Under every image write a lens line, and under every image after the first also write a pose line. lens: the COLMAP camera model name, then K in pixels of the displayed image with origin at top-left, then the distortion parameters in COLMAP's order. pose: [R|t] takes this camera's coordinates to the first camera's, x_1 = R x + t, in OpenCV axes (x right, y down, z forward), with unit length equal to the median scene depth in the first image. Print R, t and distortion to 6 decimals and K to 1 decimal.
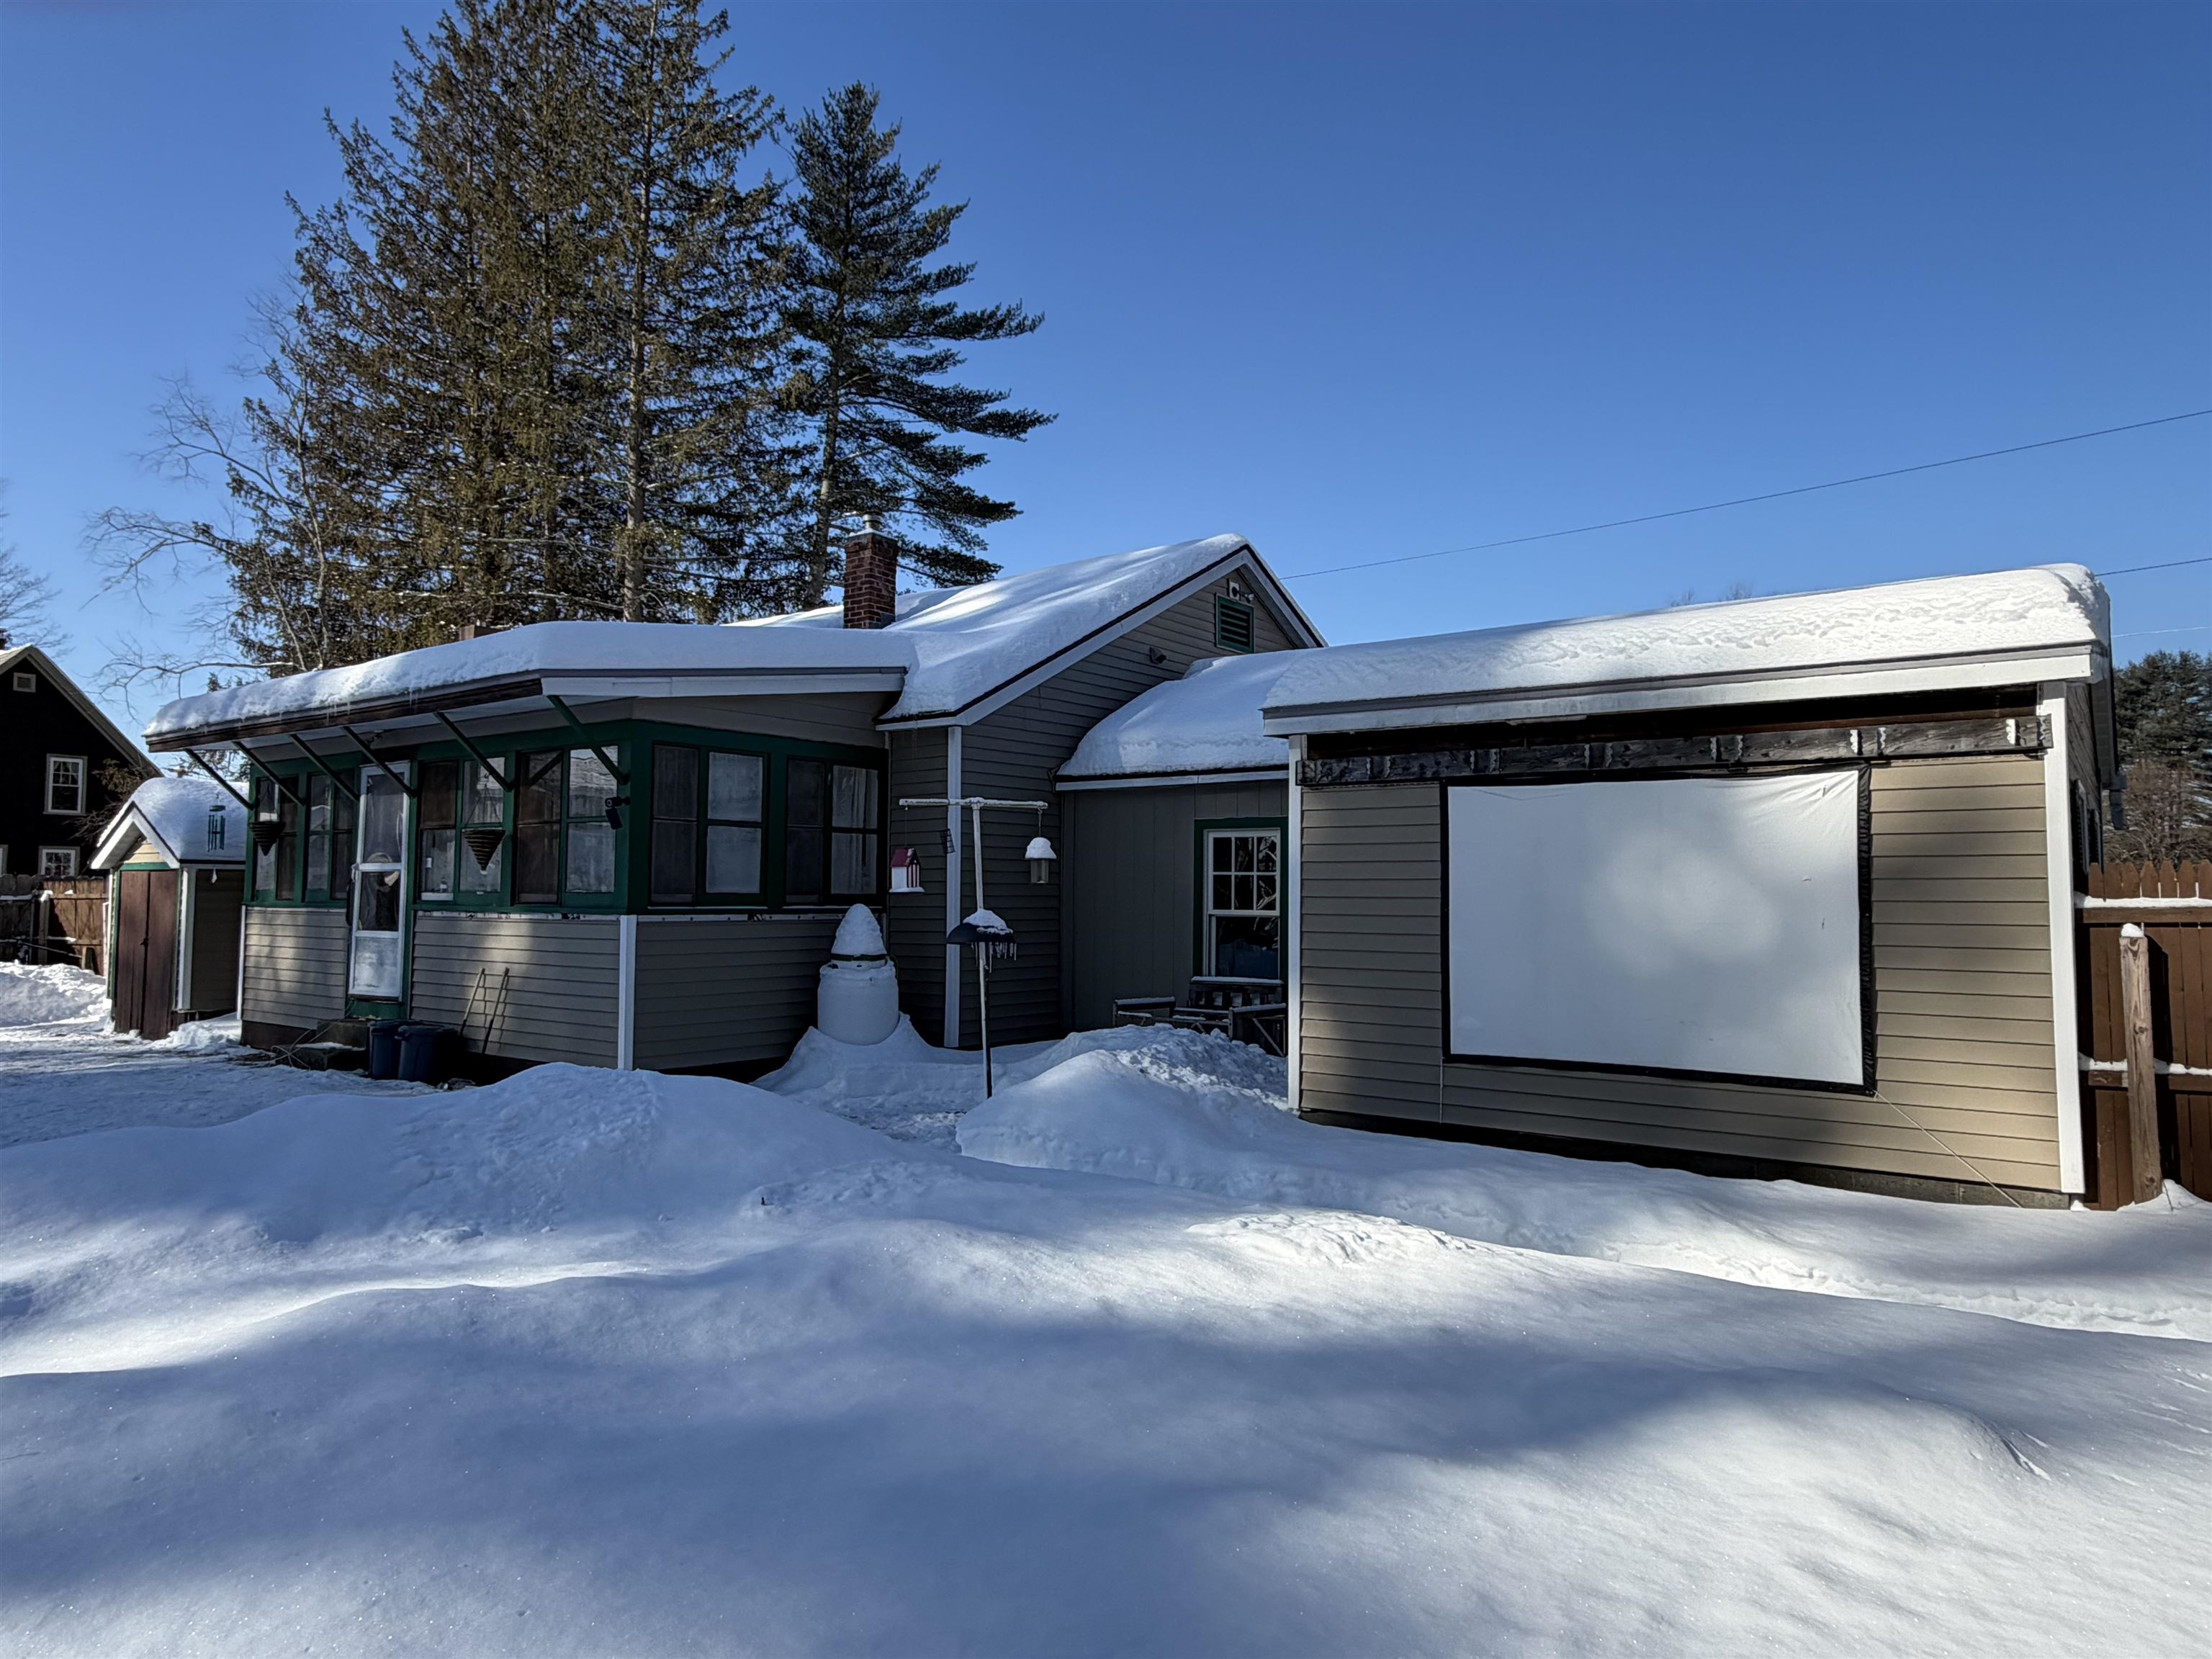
lens RADIAL K [[1394.7, 0, 1110.1], [0, 1394.7, 812.4], [0, 0, 1]] dist [-0.017576, 0.000944]
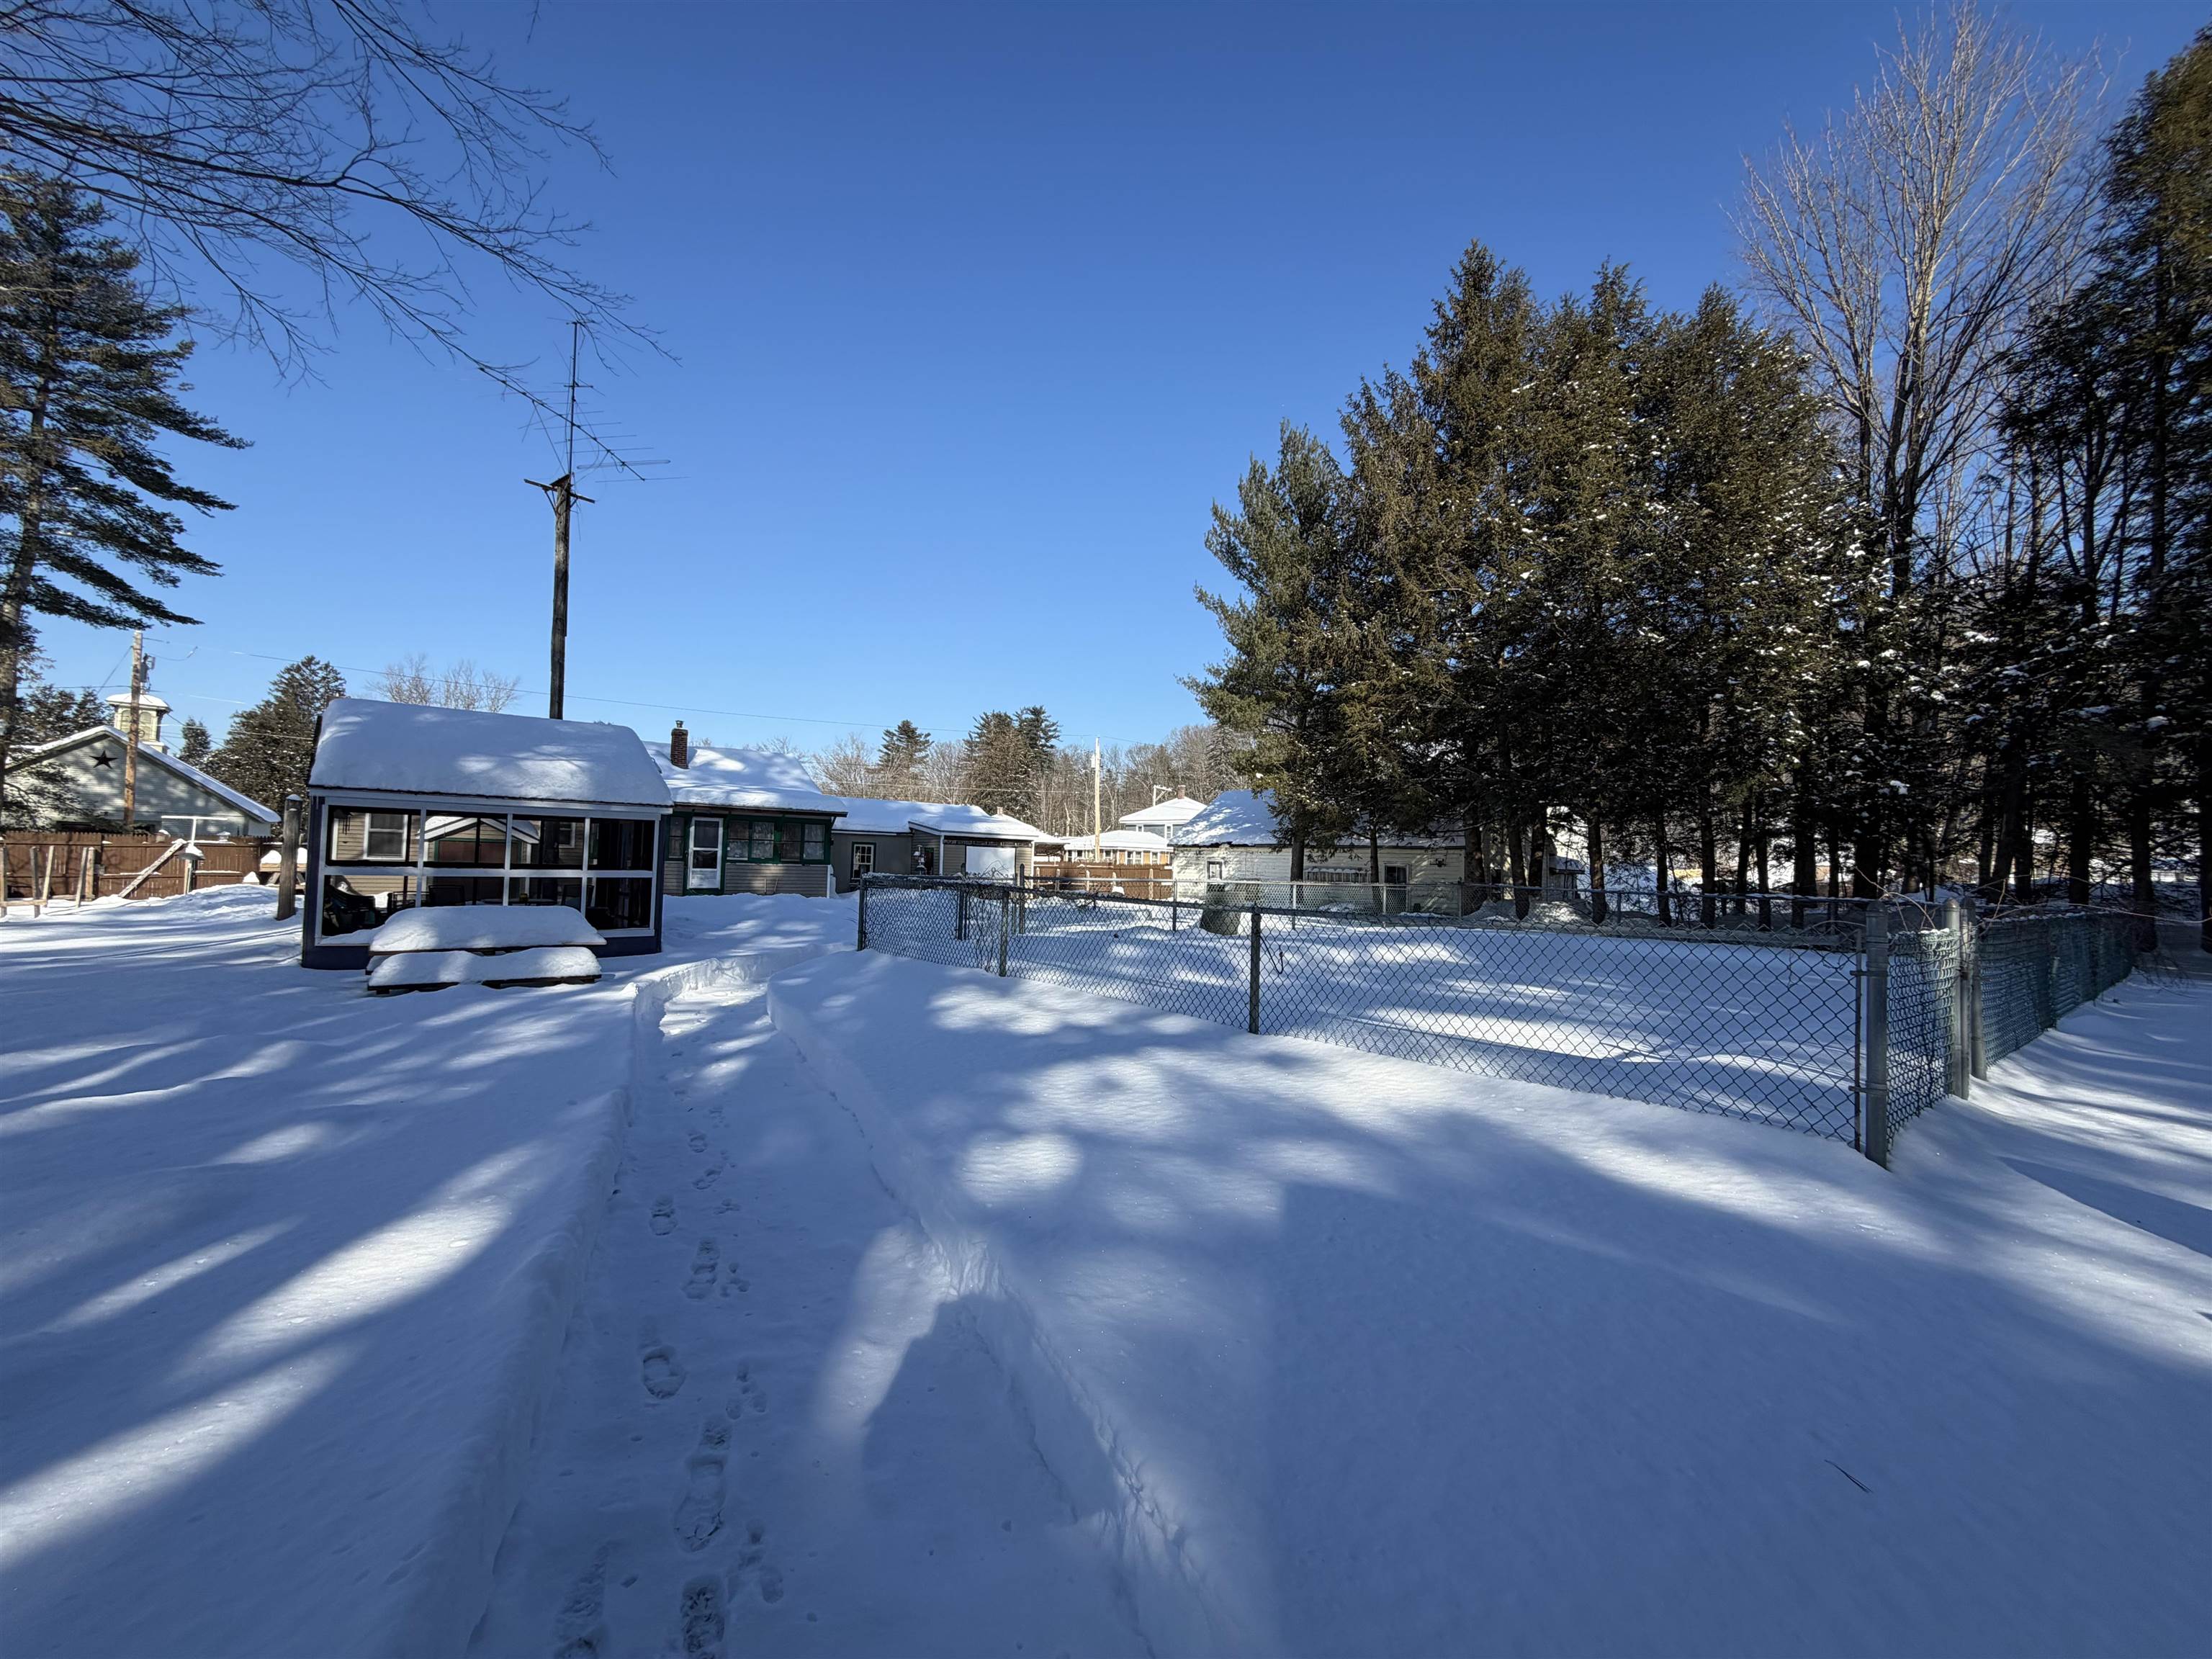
lens RADIAL K [[884.5, 0, 1101.5], [0, 884.5, 826.8], [0, 0, 1]] dist [-0.000986, -0.000245]
pose [[0.297611, 0.039400, 0.953874, -3.382660], [-0.086630, 0.996141, -0.014117, -0.100220], [-0.950749, -0.078432, 0.299876, -0.810555]]
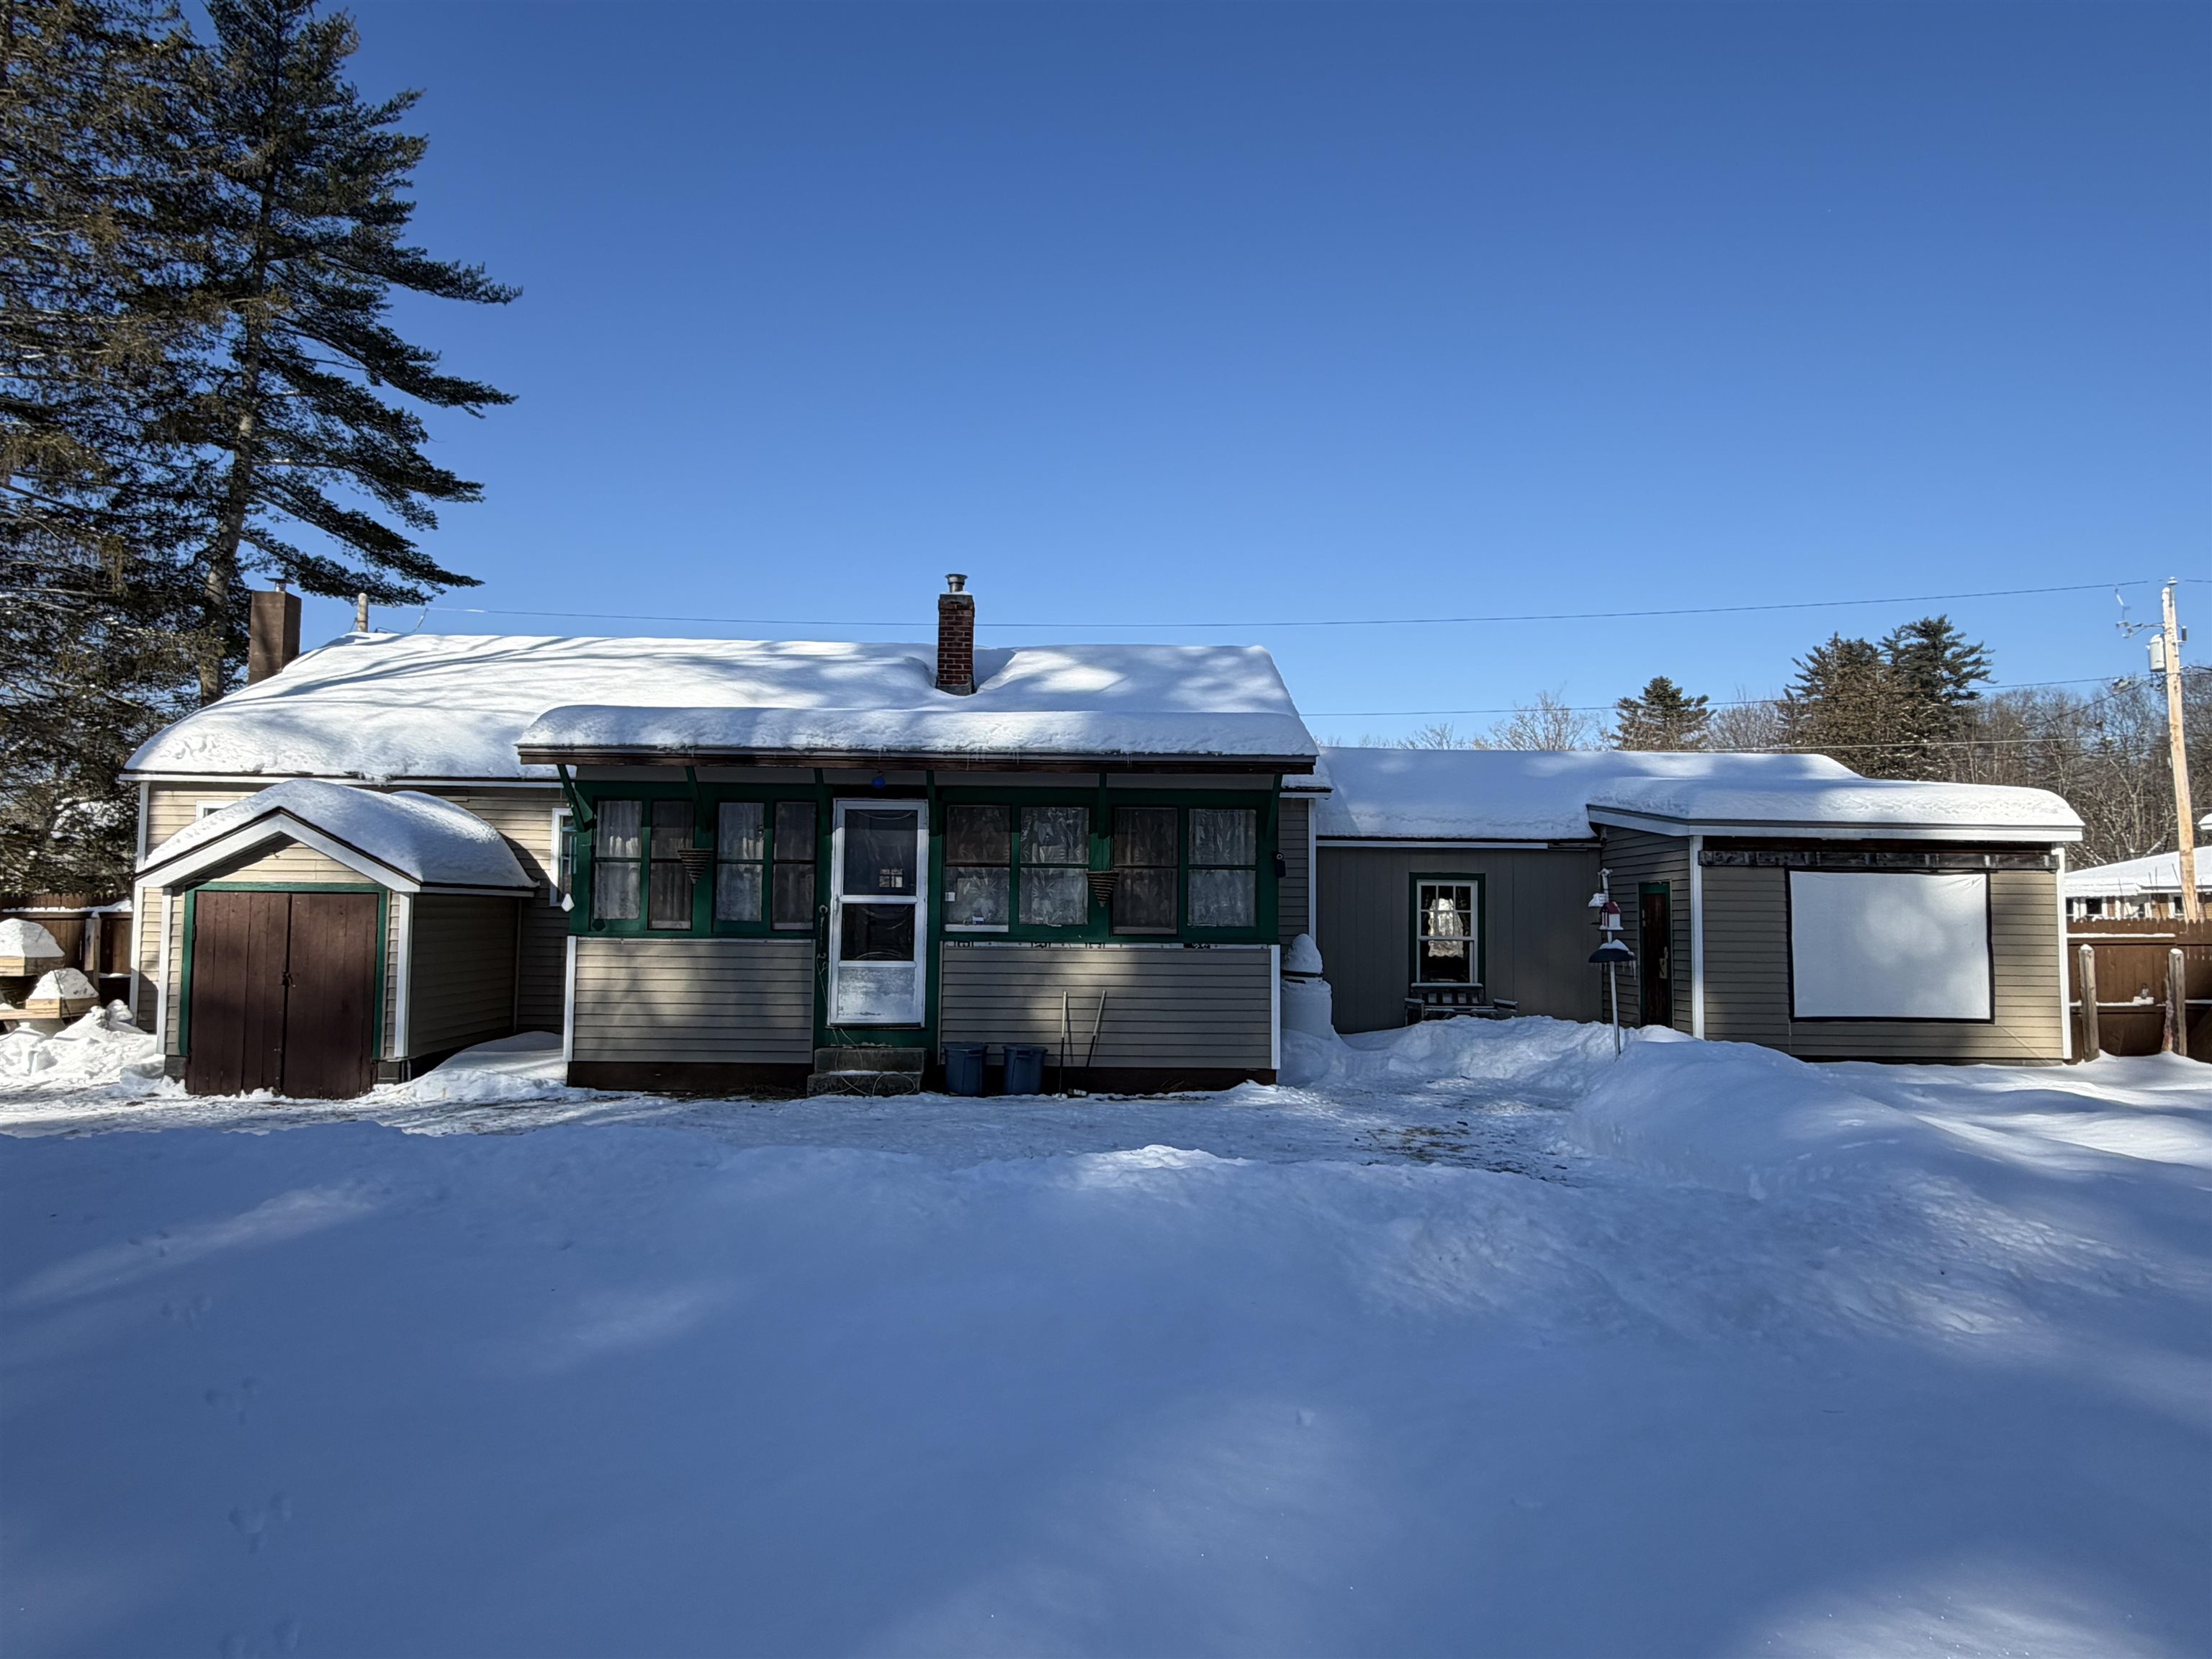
lens RADIAL K [[1394.7, 0, 1105.9], [0, 1394.7, 834.3], [0, 0, 1]] dist [-0.017576, 0.000944]
pose [[0.791368, 0.039615, 0.610055, -1.505734], [-0.043602, 0.999014, -0.008311, -0.011532], [-0.609783, -0.020023, 0.792316, 0.099866]]
